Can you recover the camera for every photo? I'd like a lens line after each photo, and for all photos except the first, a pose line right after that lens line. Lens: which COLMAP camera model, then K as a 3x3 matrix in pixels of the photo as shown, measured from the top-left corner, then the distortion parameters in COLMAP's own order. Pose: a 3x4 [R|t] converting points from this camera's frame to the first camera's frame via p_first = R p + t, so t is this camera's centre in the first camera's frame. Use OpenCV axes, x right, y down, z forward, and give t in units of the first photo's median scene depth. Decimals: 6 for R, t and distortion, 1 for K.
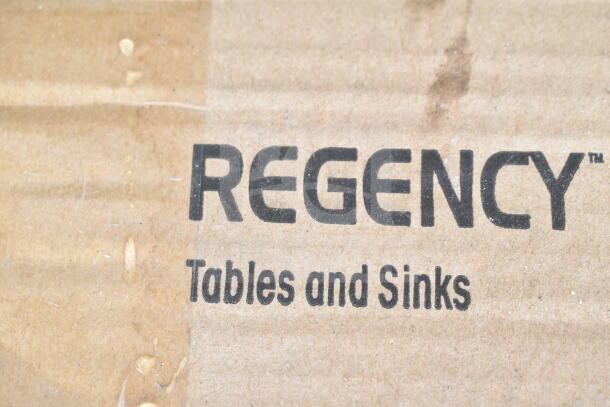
lens RADIAL K [[1015.7, 0, 305.0], [0, 1015.7, 203.5], [0, 0, 1]] dist [-0.022611, 0.013499]
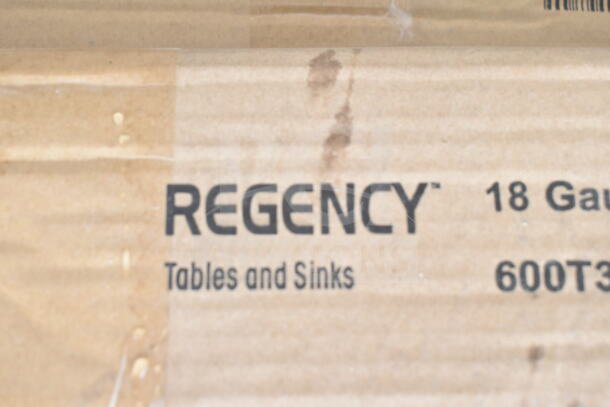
lens RADIAL K [[1015.7, 0, 305.0], [0, 1015.7, 203.5], [0, 0, 1]] dist [-0.022611, 0.013499]
pose [[0.998774, -0.031043, 0.038566, 0.034031], [0.031762, 0.999330, -0.018173, 0.002995], [-0.037976, 0.019376, 0.999091, -0.494756]]
